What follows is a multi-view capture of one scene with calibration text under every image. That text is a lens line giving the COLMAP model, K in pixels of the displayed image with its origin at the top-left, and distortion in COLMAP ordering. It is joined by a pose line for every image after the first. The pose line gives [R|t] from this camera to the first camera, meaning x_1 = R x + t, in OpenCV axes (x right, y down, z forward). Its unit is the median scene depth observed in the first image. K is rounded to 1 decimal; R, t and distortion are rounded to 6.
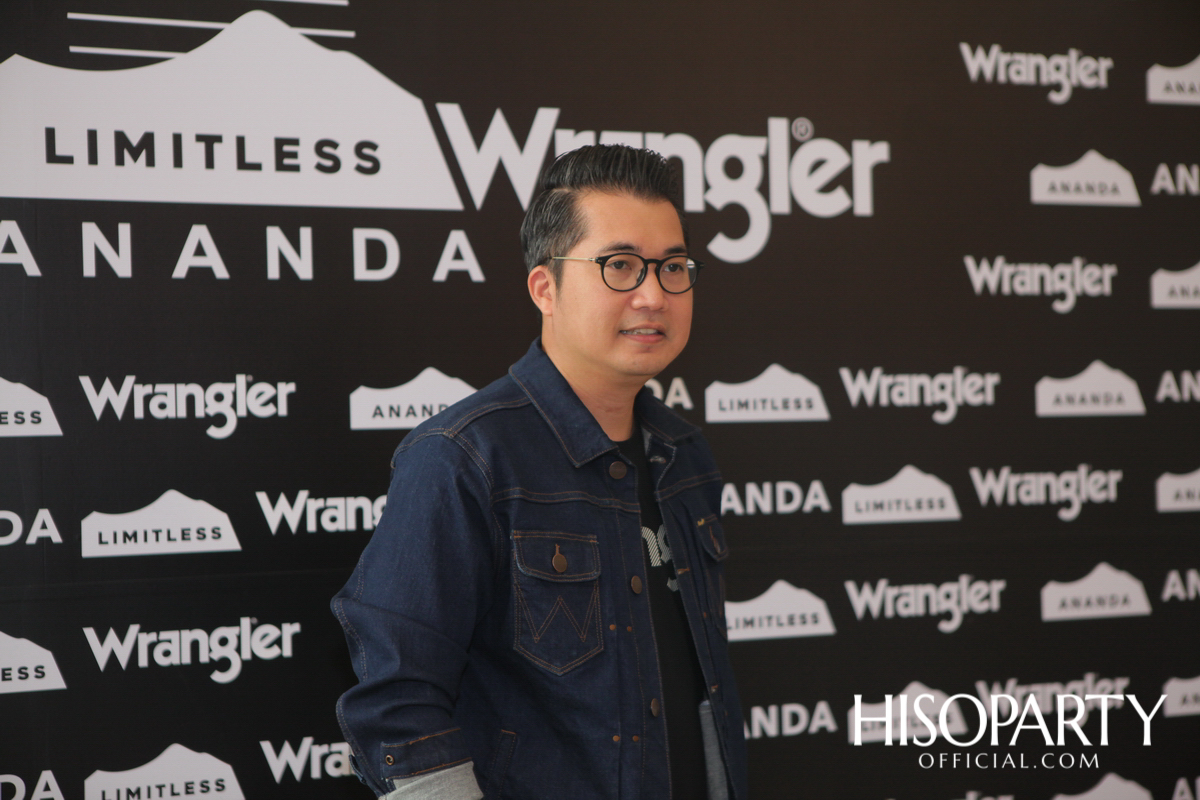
lens RADIAL K [[2159.2, 0, 592.5], [0, 2159.2, 392.1], [0, 0, 1]] dist [0.124326, 0.000000]
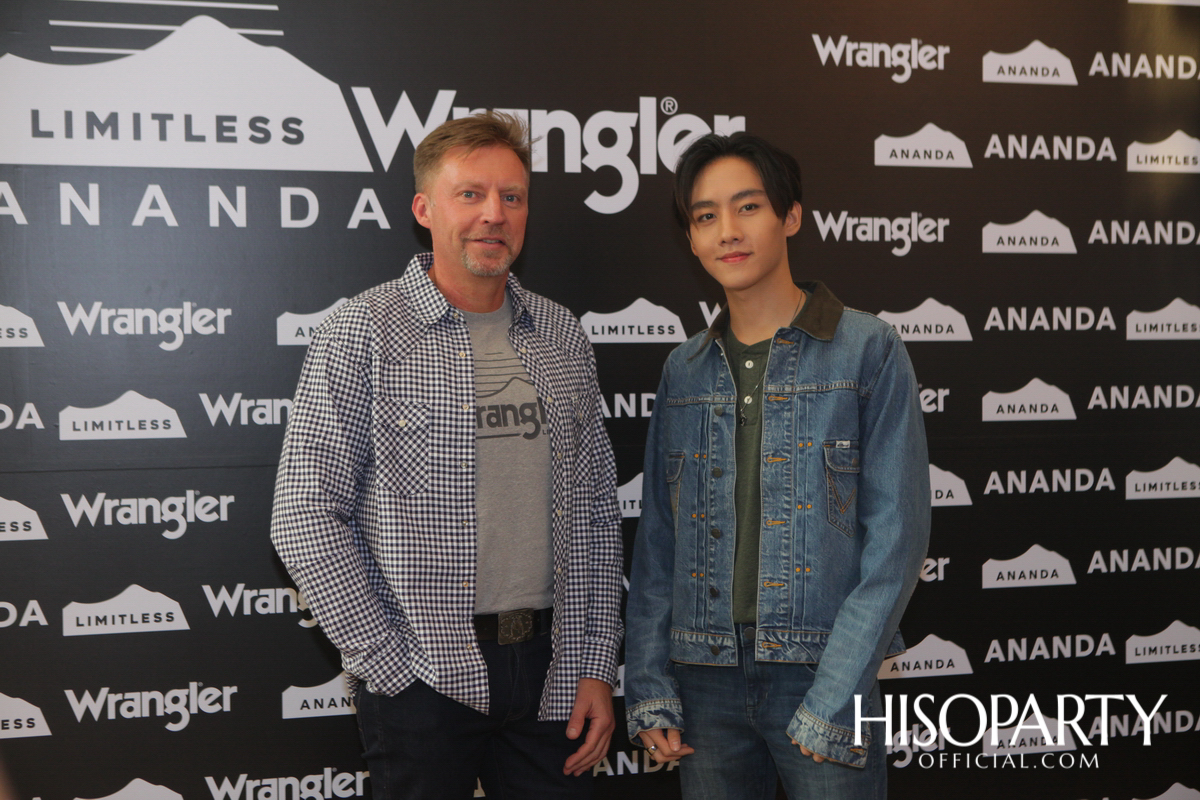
lens RADIAL K [[1656.0, 0, 597.6], [0, 1656.0, 404.4], [0, 0, 1]] dist [0.018866, 0.000000]
pose [[0.987426, 0.018451, -0.156999, 0.223853], [-0.010349, 0.998580, 0.052261, -0.001036], [0.157740, -0.049979, 0.986215, 0.063105]]
